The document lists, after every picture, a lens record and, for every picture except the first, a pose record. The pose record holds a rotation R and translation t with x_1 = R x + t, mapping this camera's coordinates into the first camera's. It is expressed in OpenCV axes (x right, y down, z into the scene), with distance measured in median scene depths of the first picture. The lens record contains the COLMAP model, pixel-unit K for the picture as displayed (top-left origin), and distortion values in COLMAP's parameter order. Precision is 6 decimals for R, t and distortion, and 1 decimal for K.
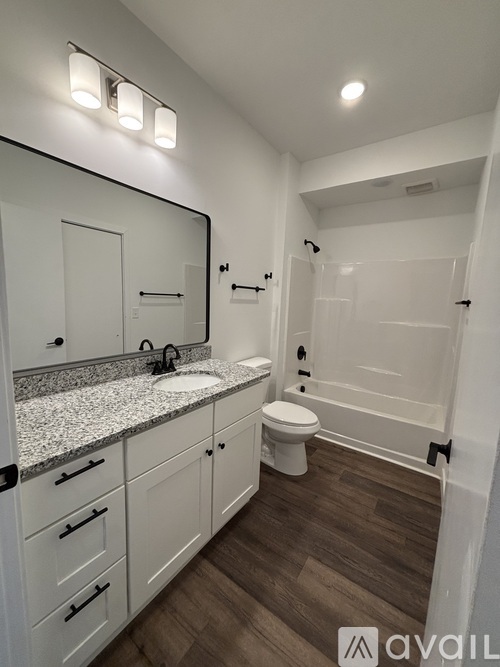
lens RADIAL K [[269.9, 0, 250.0], [0, 269.9, 333.5], [0, 0, 1]] dist [0.024668, 0.000057]
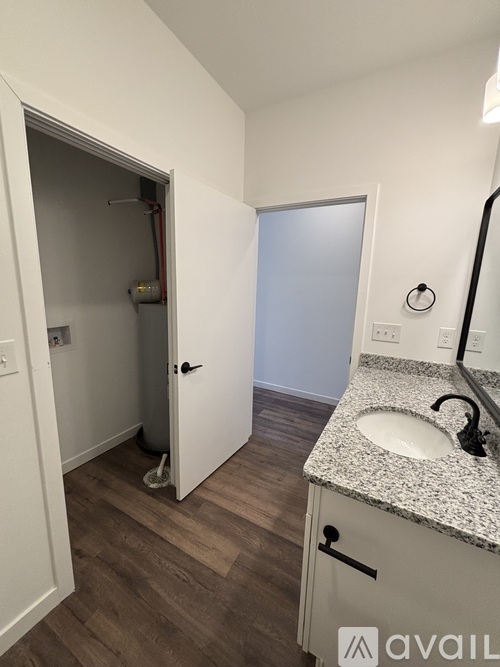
lens RADIAL K [[269.9, 0, 250.0], [0, 269.9, 333.5], [0, 0, 1]] dist [0.024668, 0.000057]
pose [[-0.991569, -0.050302, -0.119421, 0.301275], [-0.084114, 0.950891, 0.297879, -0.275472], [0.098572, 0.305412, -0.947105, 1.744133]]
